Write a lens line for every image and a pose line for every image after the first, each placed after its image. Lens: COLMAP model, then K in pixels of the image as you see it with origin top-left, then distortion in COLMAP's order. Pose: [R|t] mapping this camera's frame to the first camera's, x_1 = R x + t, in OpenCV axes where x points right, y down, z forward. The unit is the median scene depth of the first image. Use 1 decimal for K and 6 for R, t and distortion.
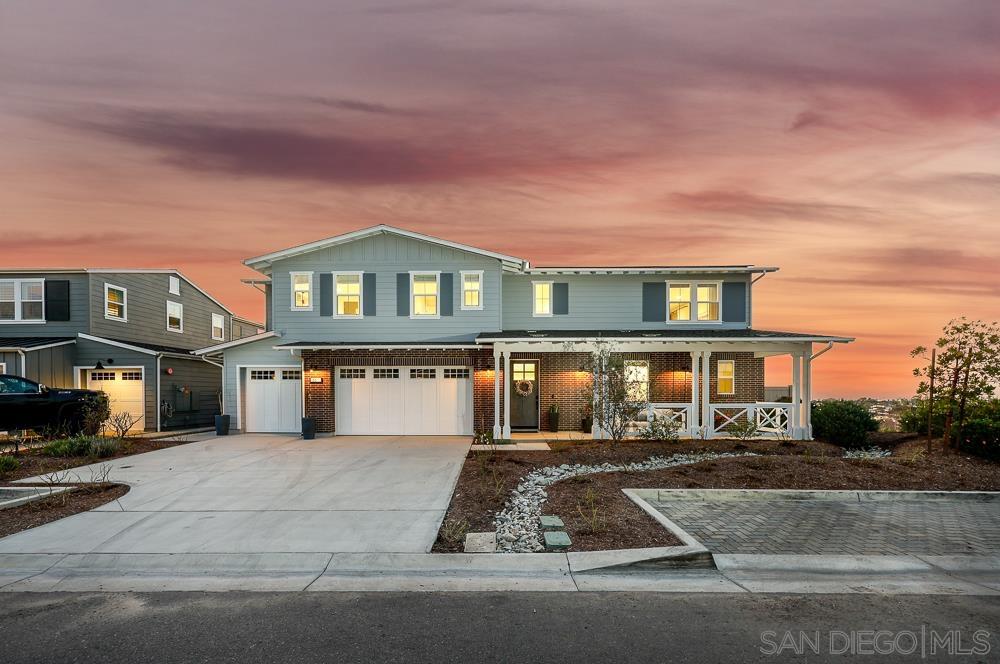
lens RADIAL K [[397.0, 0, 497.6], [0, 397.0, 401.5], [0, 0, 1]] dist [0.008822, -0.000205]
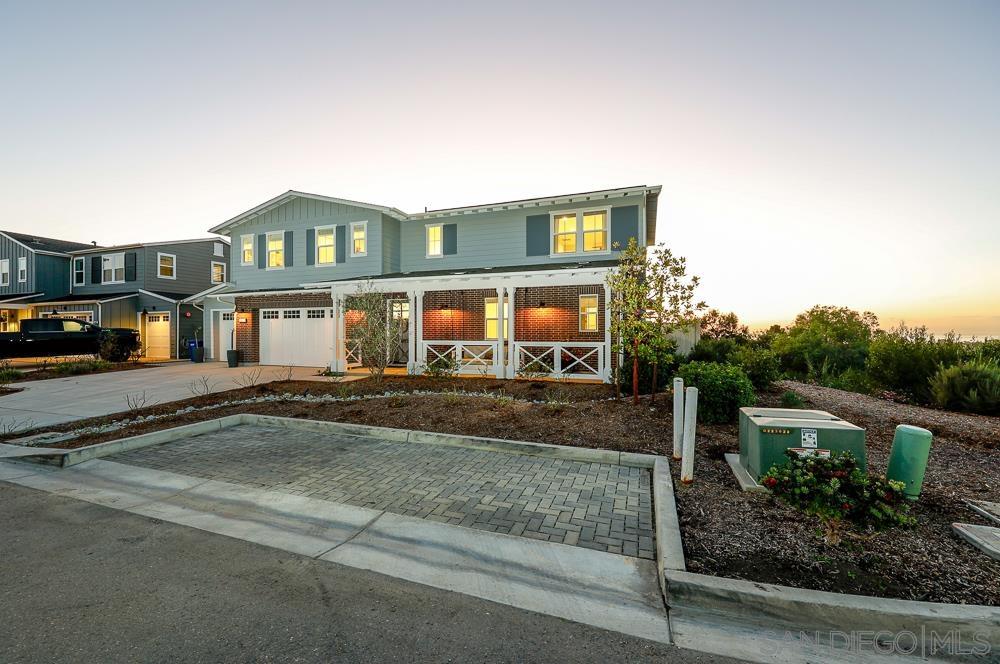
lens RADIAL K [[404.2, 0, 500.0], [0, 404.2, 332.0], [0, 0, 1]] dist [0.007603, -0.000023]
pose [[0.943738, 0.000776, -0.330692, 0.688337], [-0.004194, 0.999945, -0.009623, -0.007816], [0.330666, 0.010468, 0.943690, 0.054884]]
